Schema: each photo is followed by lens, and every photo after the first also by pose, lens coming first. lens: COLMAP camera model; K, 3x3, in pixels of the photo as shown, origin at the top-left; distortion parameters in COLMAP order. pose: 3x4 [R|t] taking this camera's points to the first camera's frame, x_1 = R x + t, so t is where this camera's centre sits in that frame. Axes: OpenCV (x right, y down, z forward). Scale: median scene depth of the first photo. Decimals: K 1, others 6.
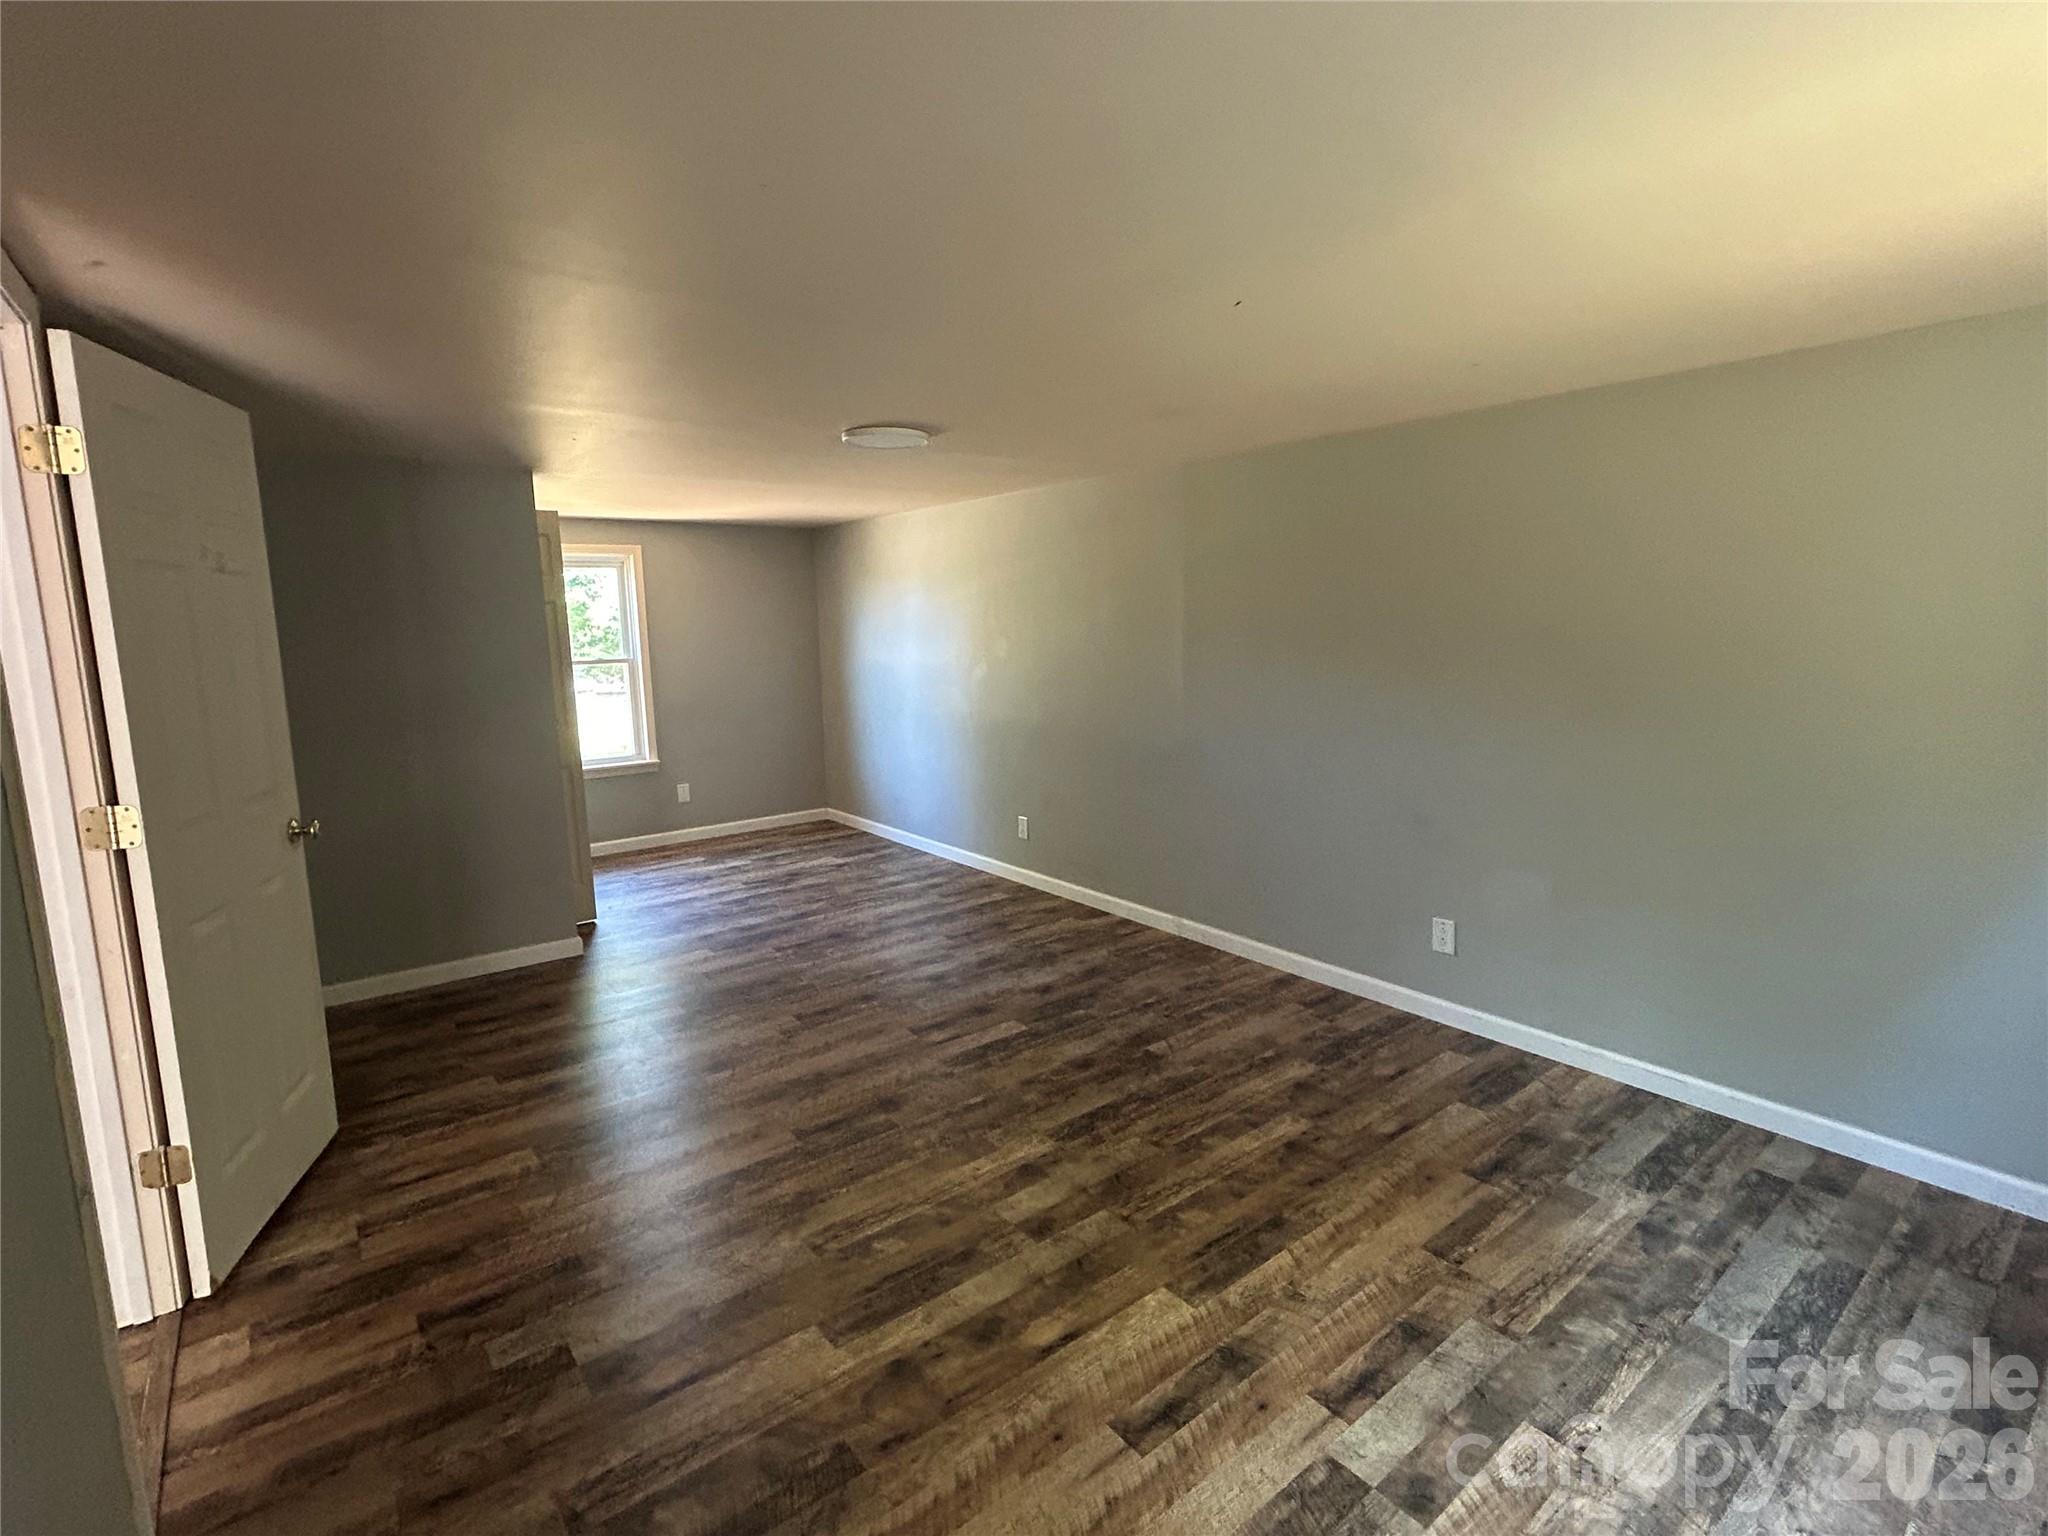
lens RADIAL K [[985.9, 0, 1027.1], [0, 985.9, 766.1], [0, 0, 1]] dist [-0.006323, -0.000442]
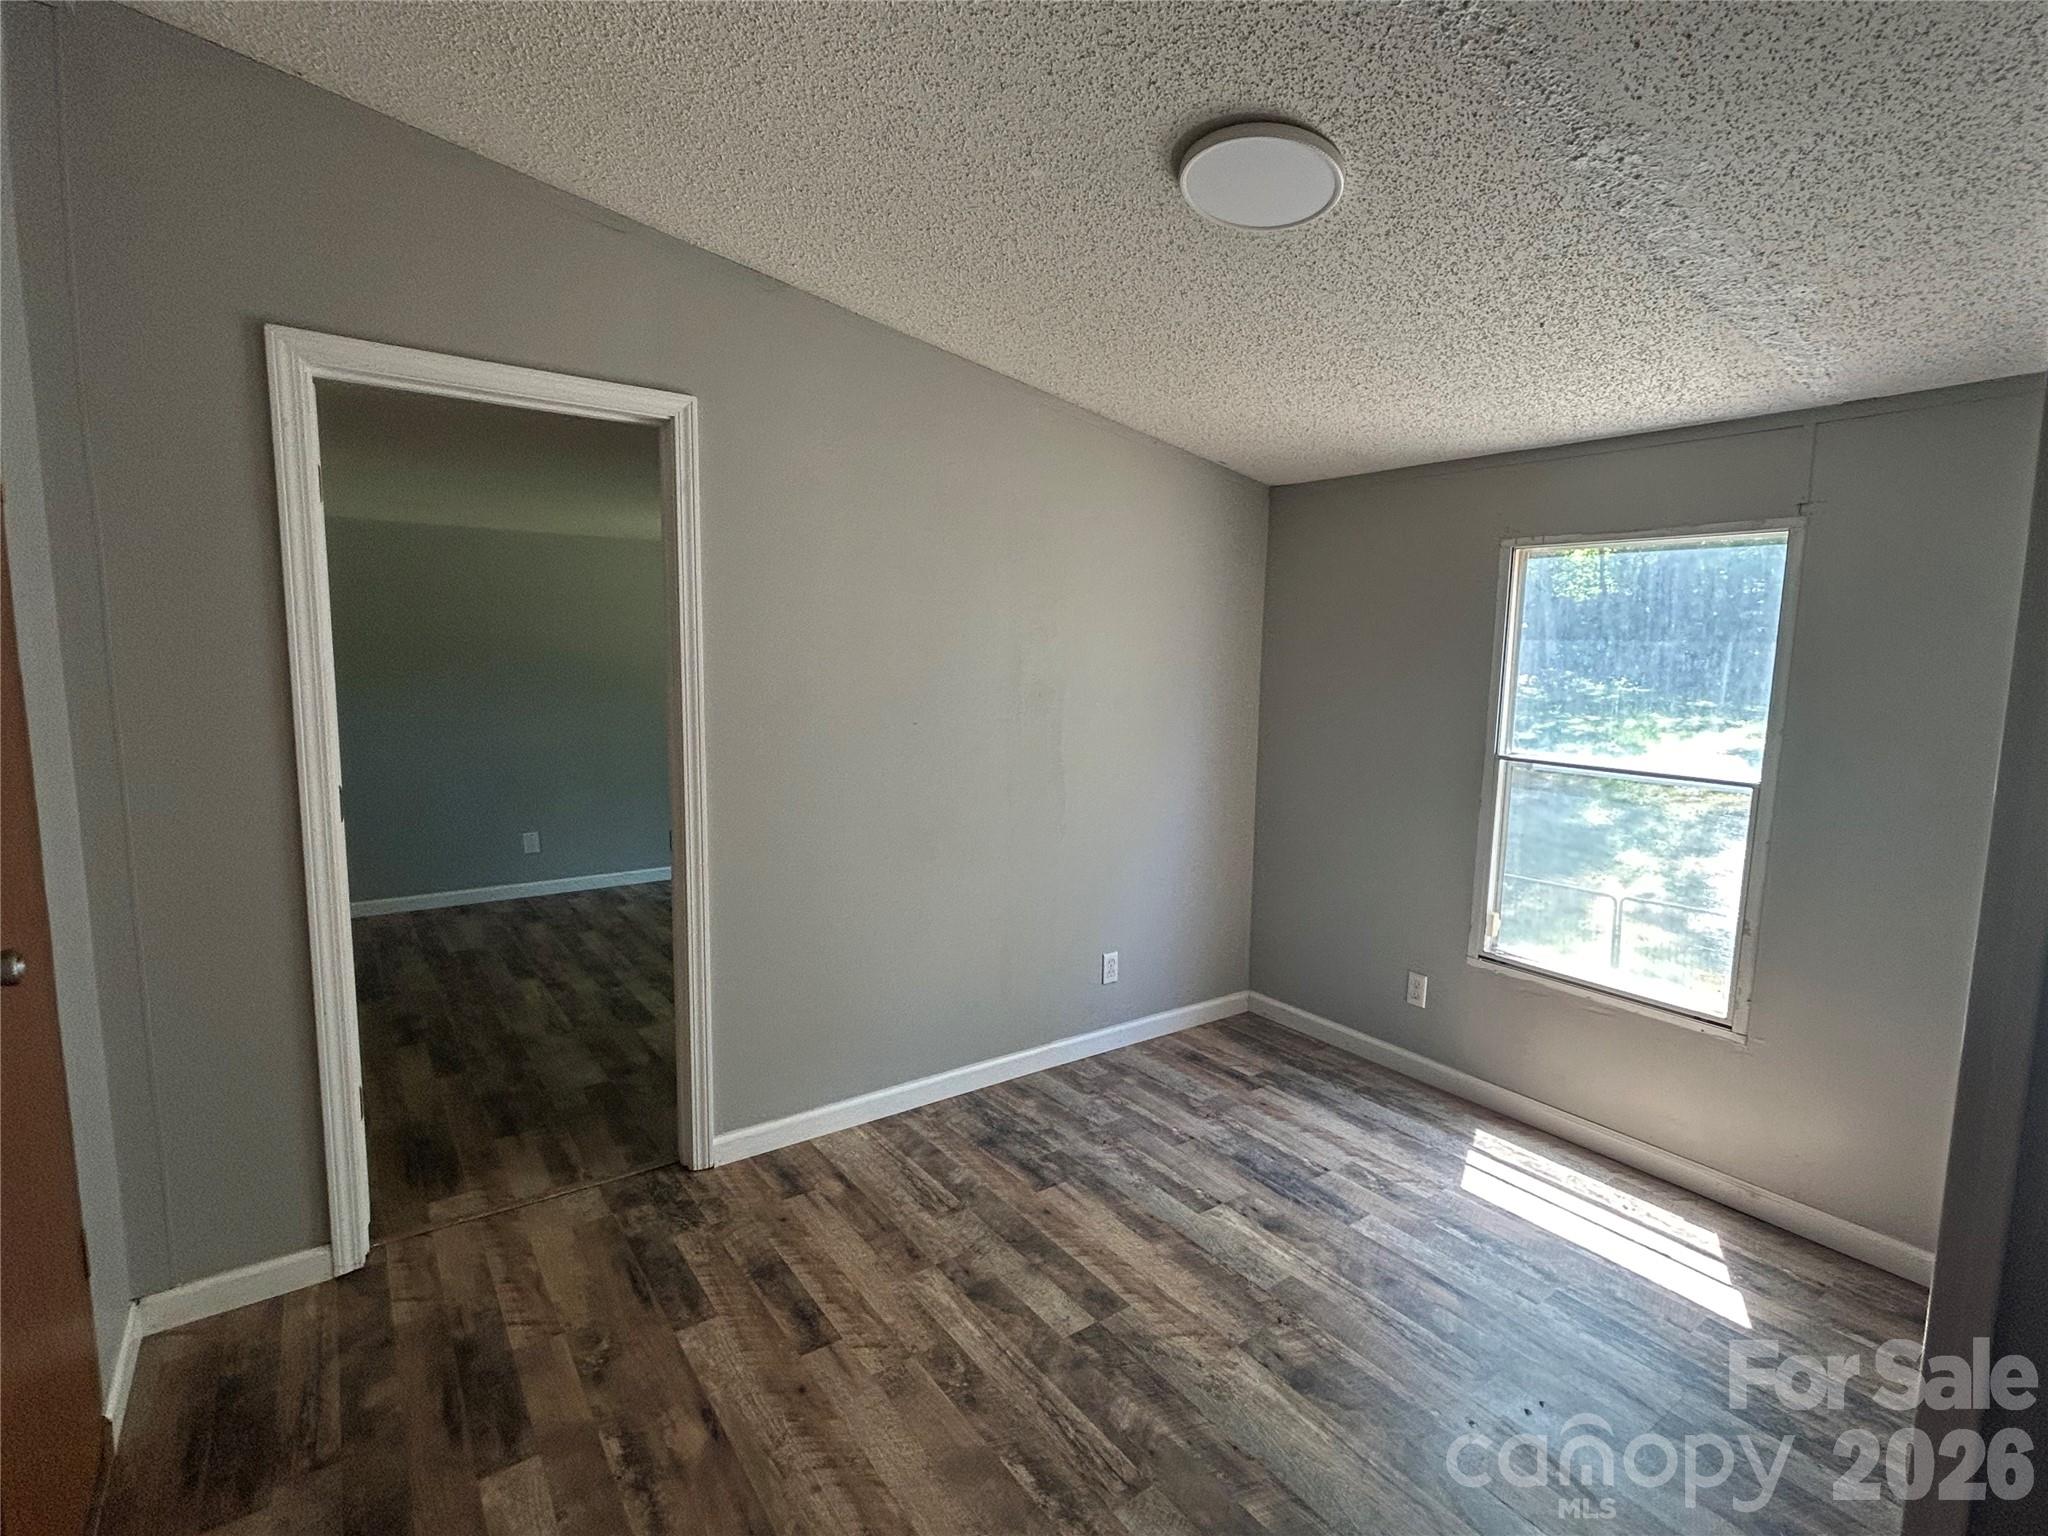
lens RADIAL K [[985.9, 0, 1029.9], [0, 985.9, 765.8], [0, 0, 1]] dist [-0.006323, -0.000442]
pose [[0.049287, -0.106082, 0.993135, -1.428725], [0.141424, 0.985066, 0.098201, 0.000734], [-0.988721, 0.135613, 0.063554, 0.055477]]
